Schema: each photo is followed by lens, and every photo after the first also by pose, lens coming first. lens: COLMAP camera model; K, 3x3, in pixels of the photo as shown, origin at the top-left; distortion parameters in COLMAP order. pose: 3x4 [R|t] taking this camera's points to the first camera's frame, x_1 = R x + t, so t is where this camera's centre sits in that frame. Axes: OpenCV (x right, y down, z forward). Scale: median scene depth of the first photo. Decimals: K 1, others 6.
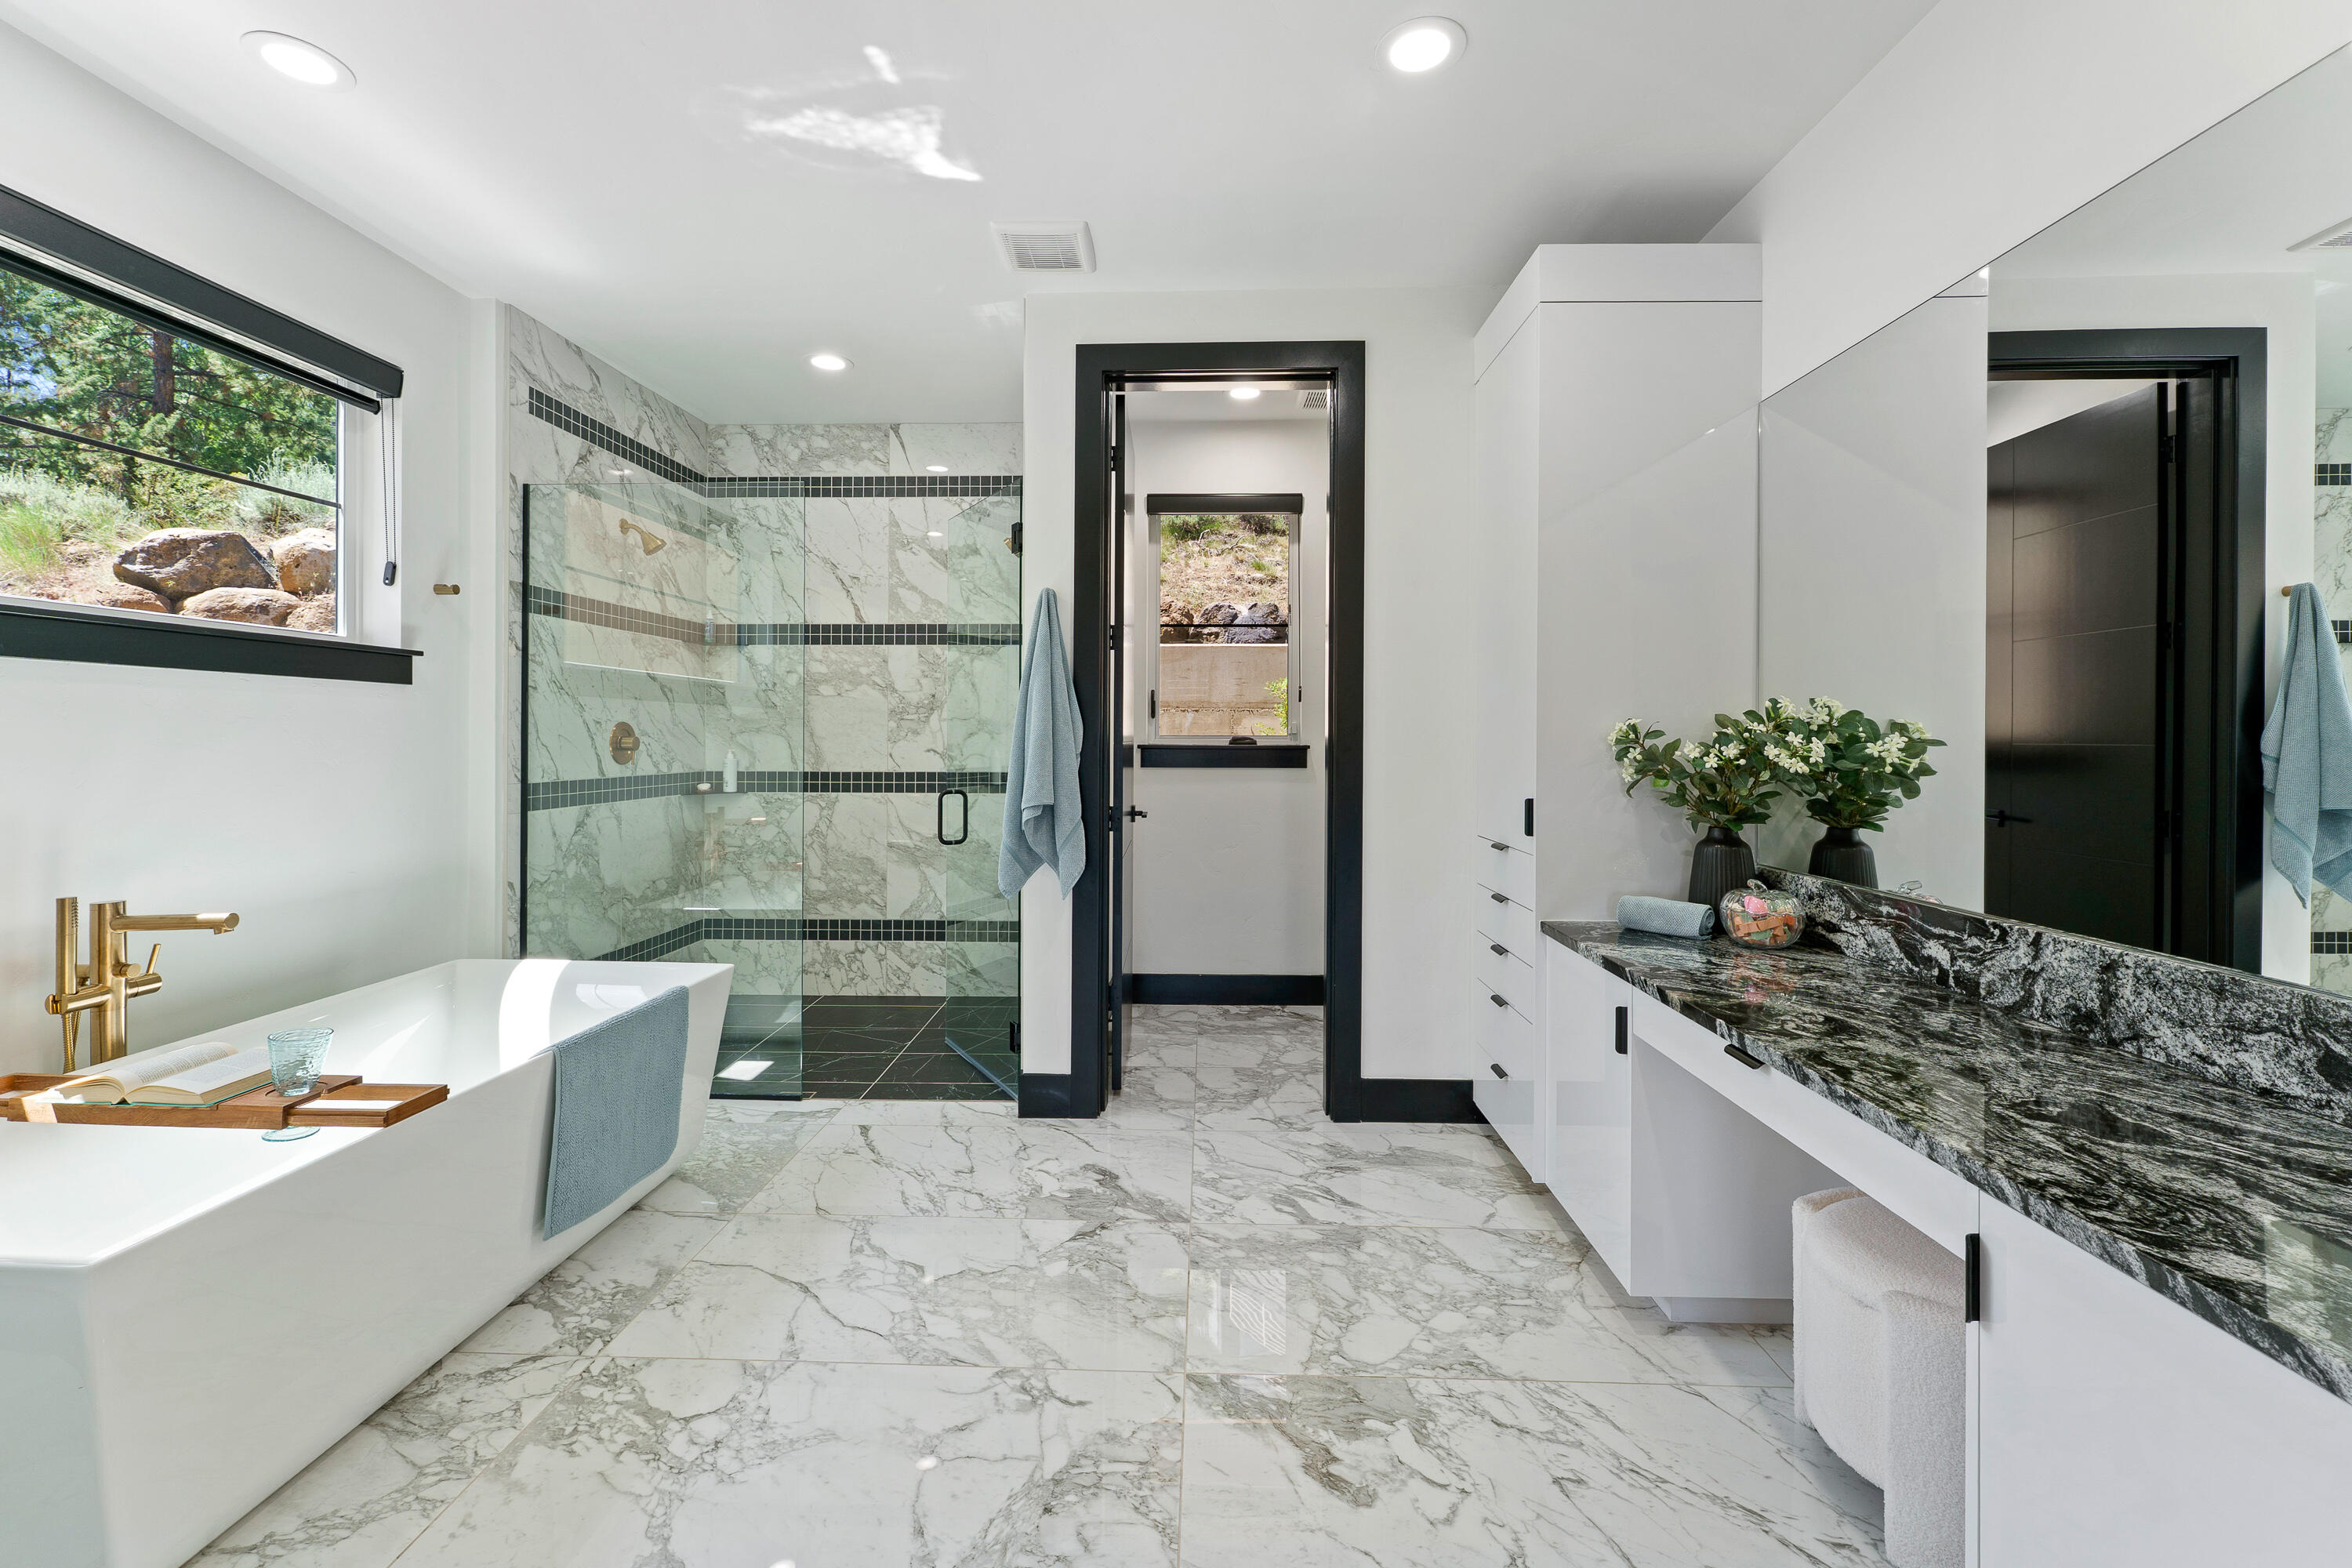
lens RADIAL K [[953.0, 0, 1183.3], [0, 953.0, 731.1], [0, 0, 1]] dist [-0.001277, 0.000738]
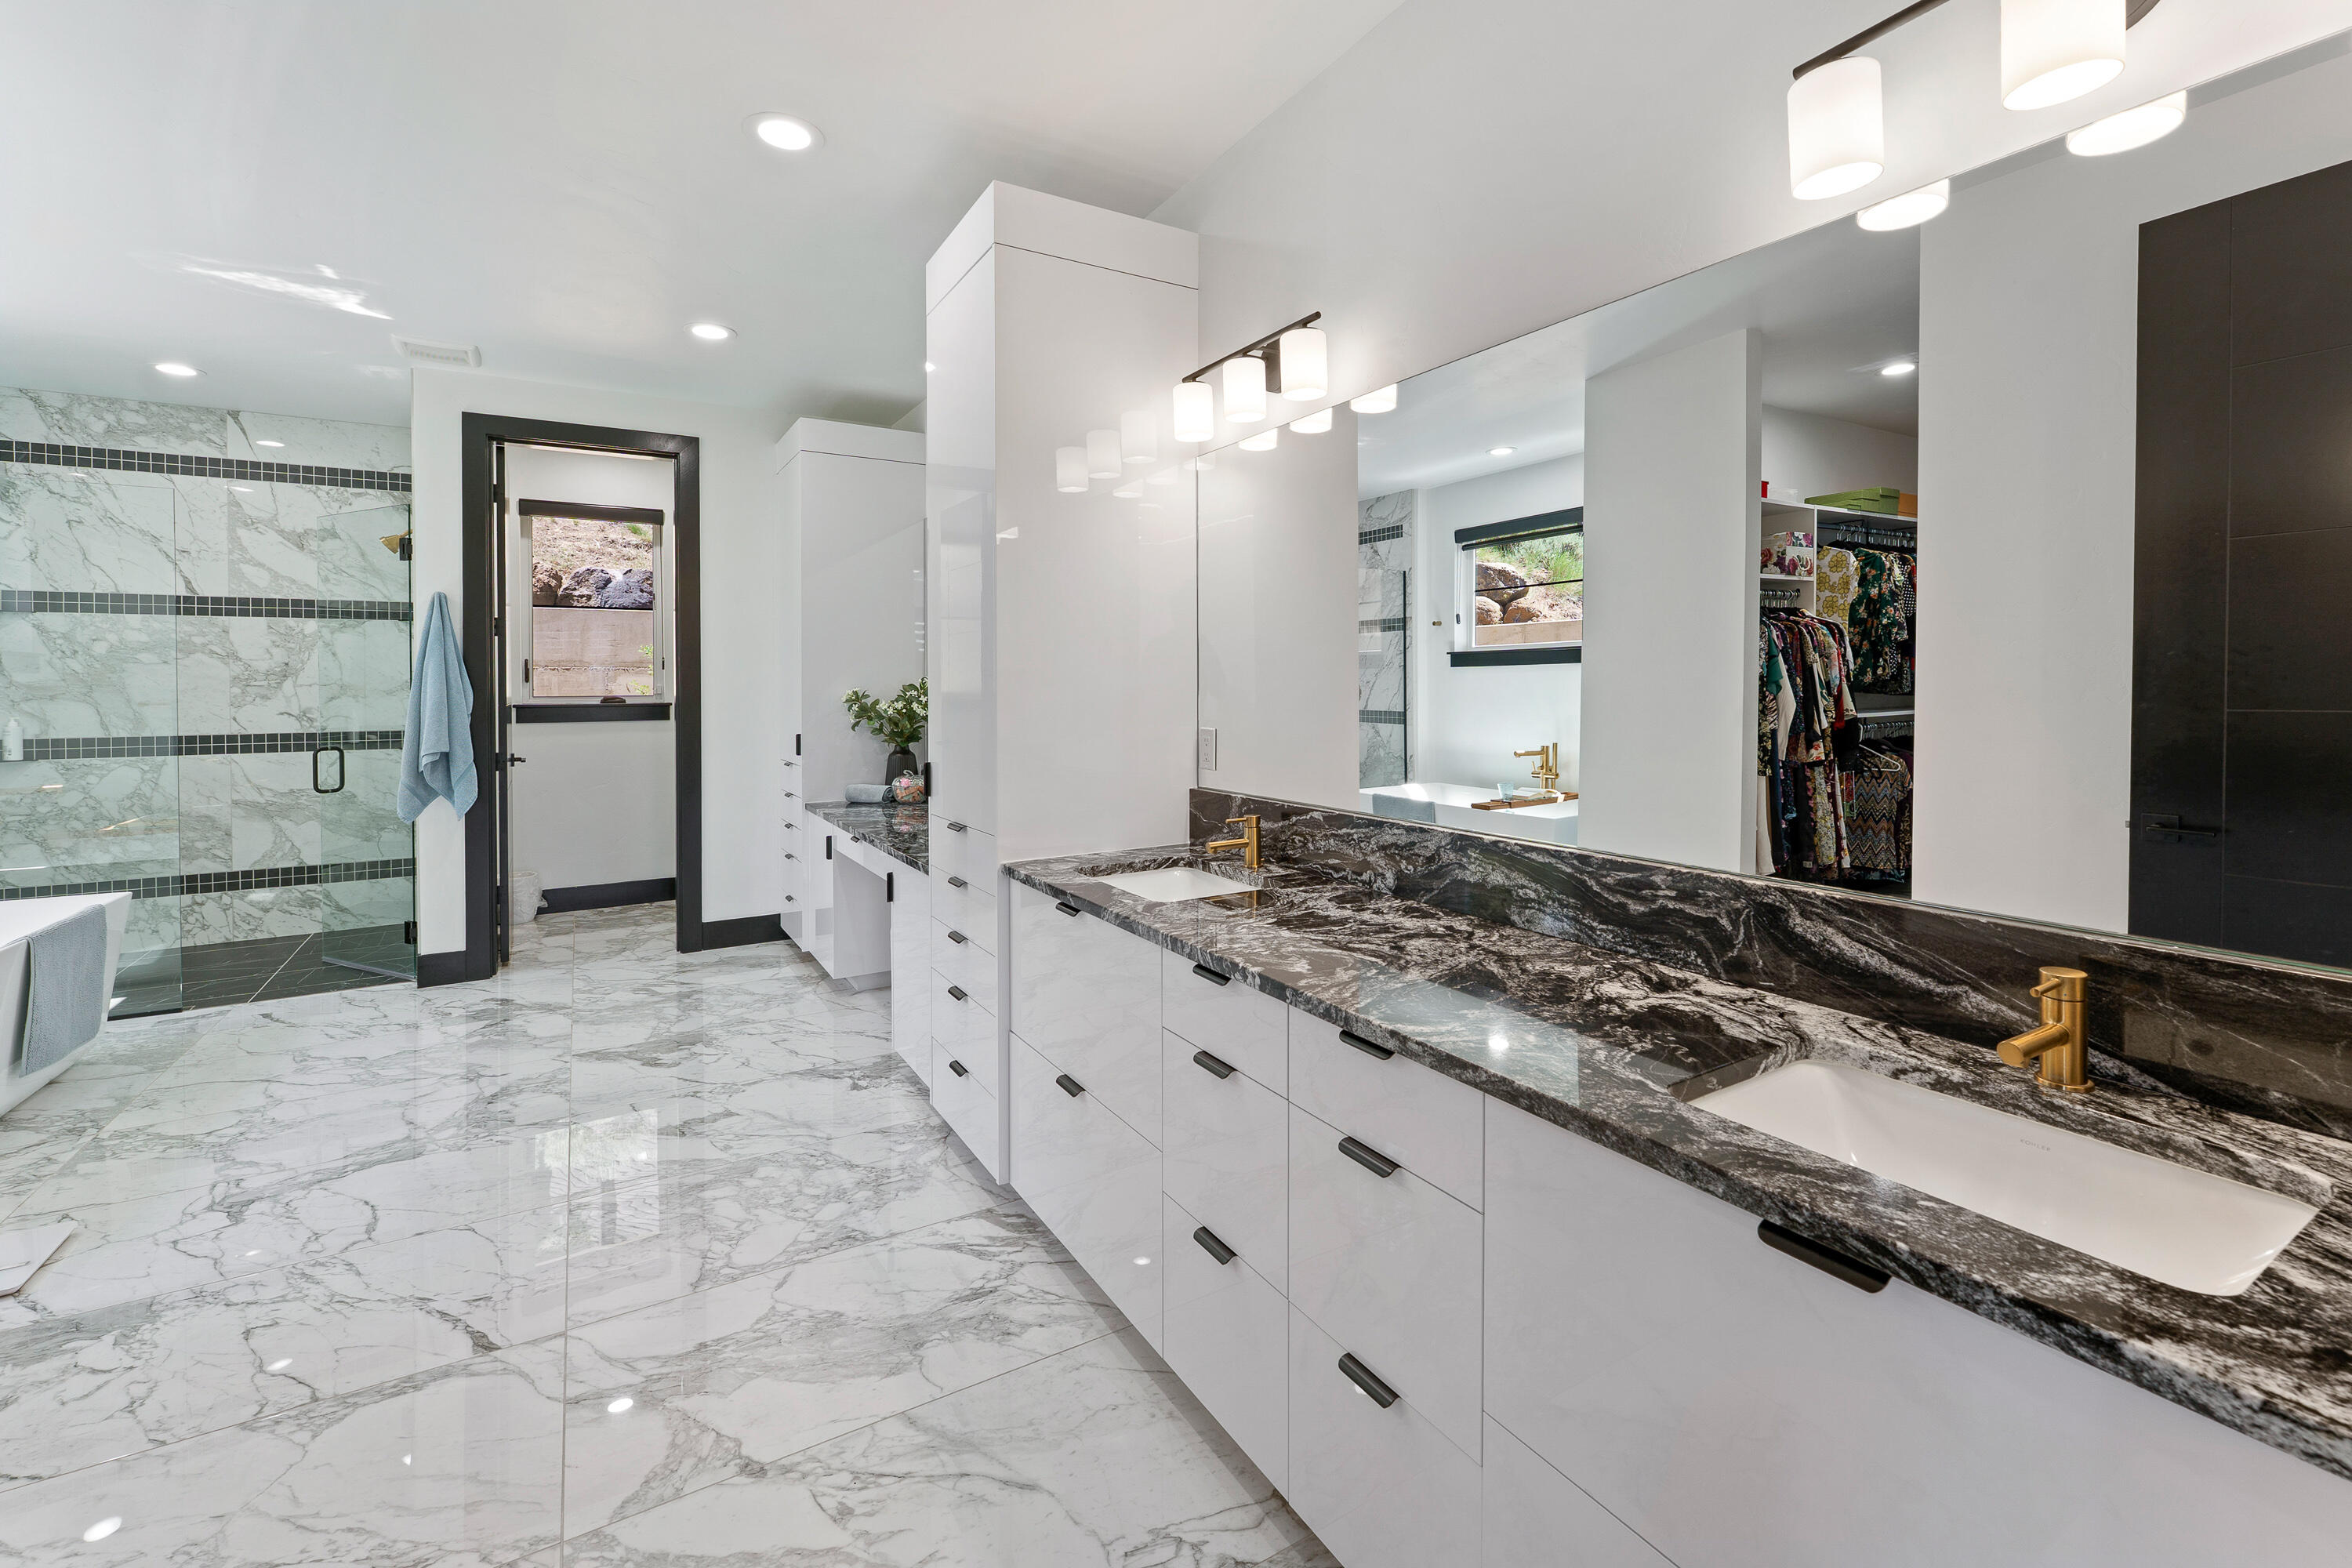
lens RADIAL K [[953.0, 0, 1173.5], [0, 953.0, 690.3], [0, 0, 1]] dist [-0.001277, 0.000738]
pose [[0.834406, -0.011331, 0.551034, -0.019581], [0.004489, 0.999895, 0.013763, -0.024090], [-0.551133, -0.009010, 0.834369, -0.673785]]
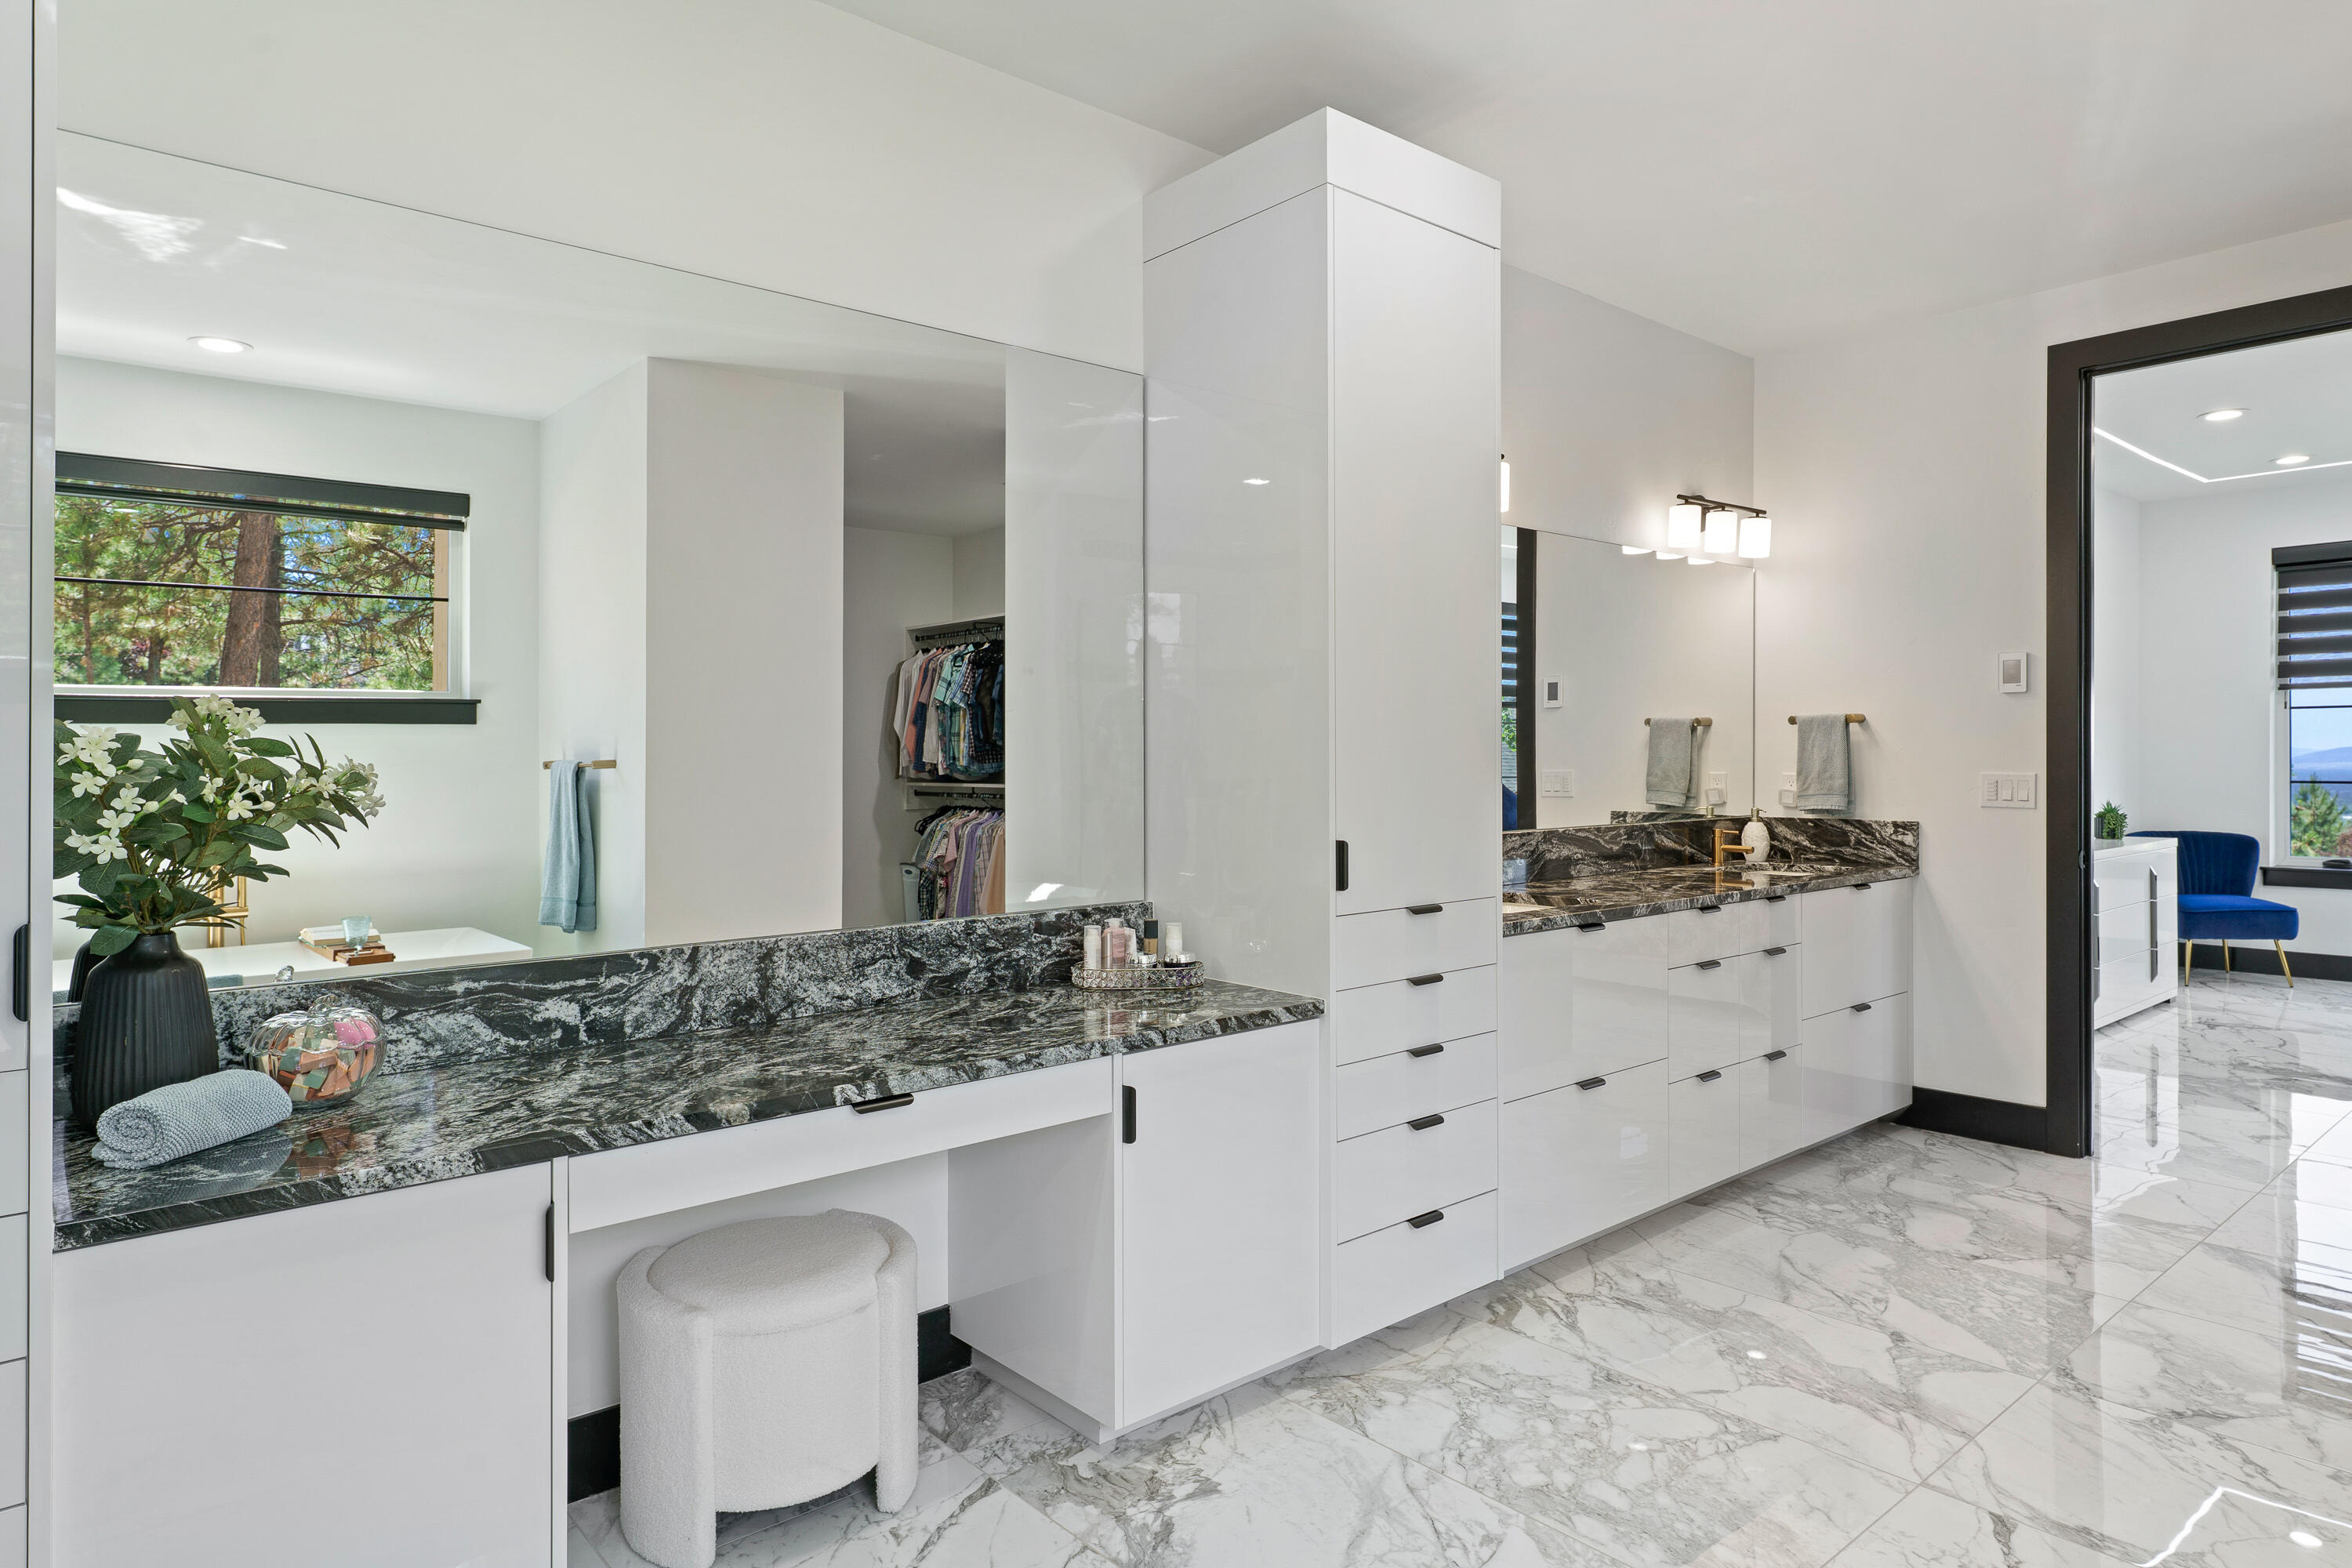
lens RADIAL K [[1331.8, 0, 1169.9], [0, 1331.8, 771.7], [0, 0, 1]] dist [-0.006168, -0.002591]
pose [[-0.653803, -0.002002, 0.756662, -0.289629], [0.002984, 0.999982, 0.005224, 0.007177], [-0.756659, 0.005673, -0.653785, 0.830902]]
